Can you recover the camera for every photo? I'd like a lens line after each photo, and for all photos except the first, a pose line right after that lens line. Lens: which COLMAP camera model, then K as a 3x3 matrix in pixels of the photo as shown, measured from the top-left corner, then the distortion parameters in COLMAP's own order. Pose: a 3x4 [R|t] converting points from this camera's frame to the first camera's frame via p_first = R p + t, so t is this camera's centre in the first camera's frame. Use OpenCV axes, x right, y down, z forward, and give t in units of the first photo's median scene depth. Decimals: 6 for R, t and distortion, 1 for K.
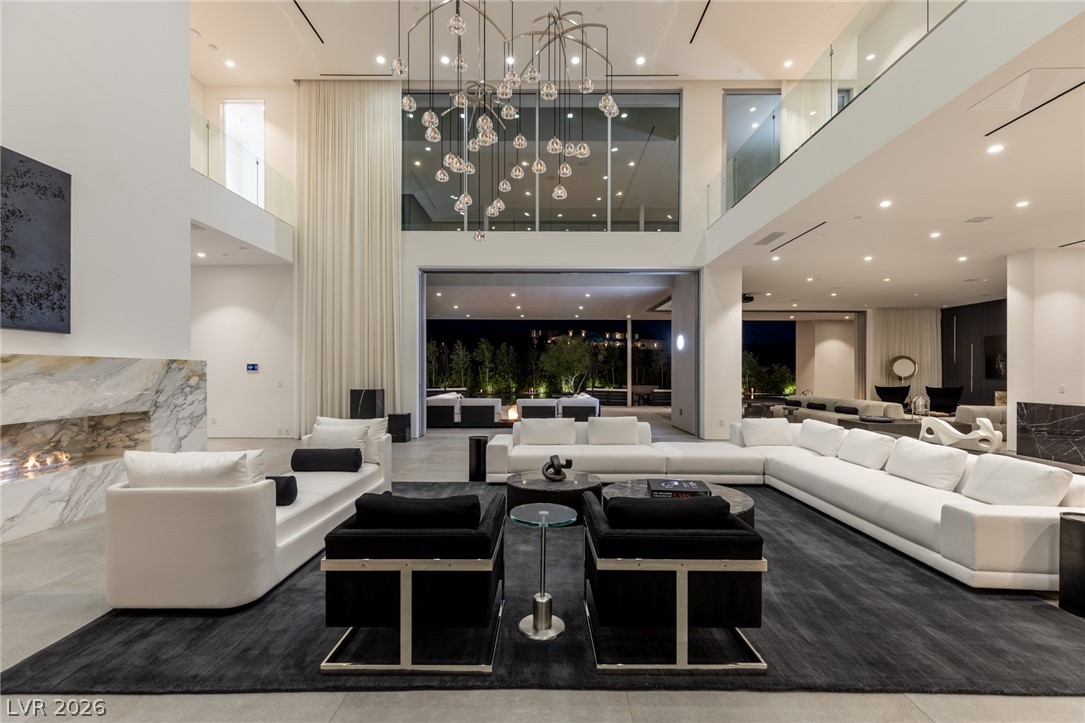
lens RADIAL K [[491.7, 0, 546.3], [0, 491.7, 370.4], [0, 0, 1]] dist [0.008505, 0.000352]
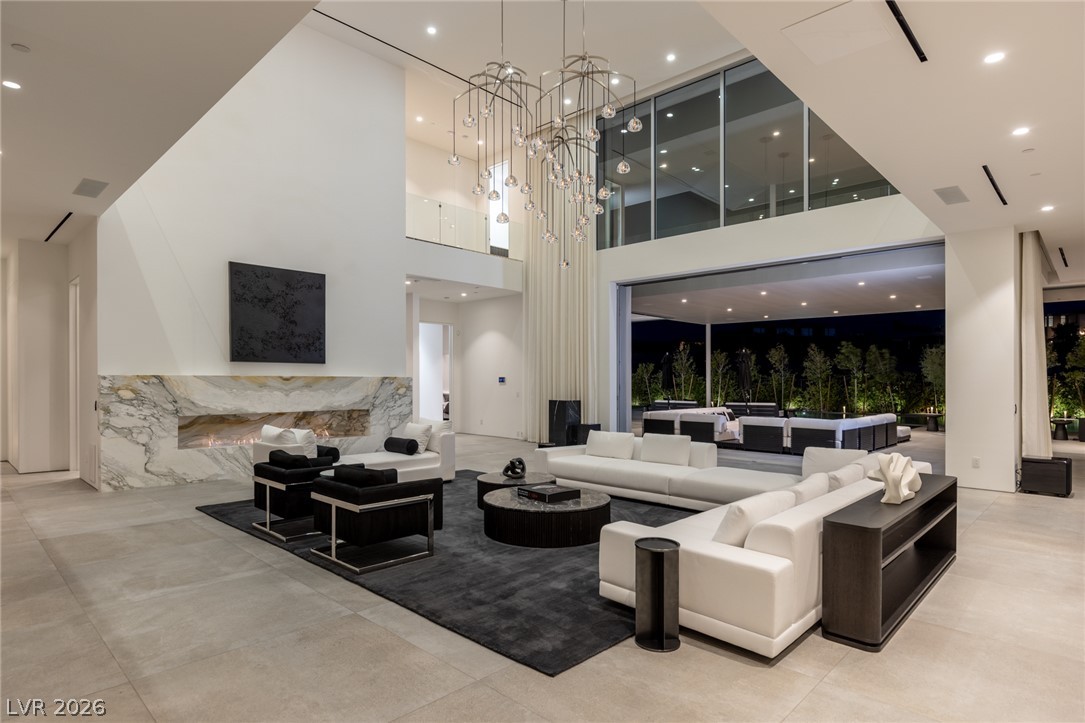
lens RADIAL K [[588.8, 0, 534.3], [0, 588.8, 383.3], [0, 0, 1]] dist [-0.007050, 0.001329]
pose [[0.711844, 0.002356, -0.702333, 0.862023], [0.001390, 0.999988, 0.004764, -0.009968], [0.702336, -0.004367, 0.711832, 0.017742]]
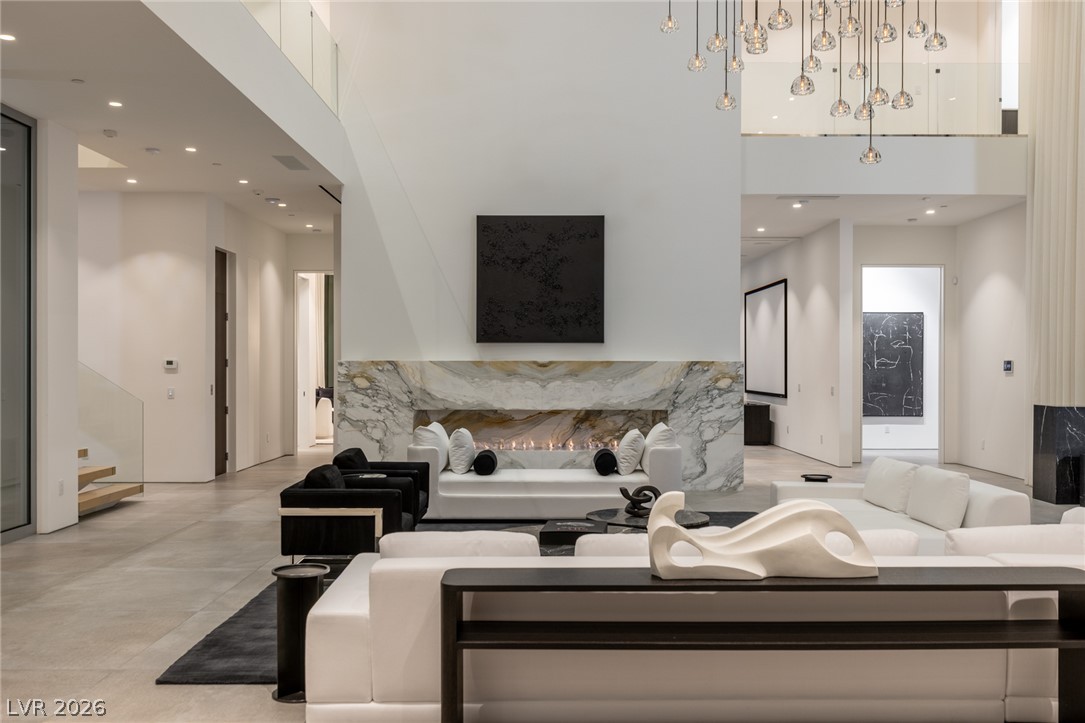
lens RADIAL K [[1041.8, 0, 539.4], [0, 1041.8, 365.3], [0, 0, 1]] dist [0.038721, 0.000000]
pose [[-0.009925, -0.000970, -0.999950, 1.359877], [0.001426, 0.999998, -0.000984, -0.012332], [0.999950, -0.001436, -0.009923, 0.701907]]
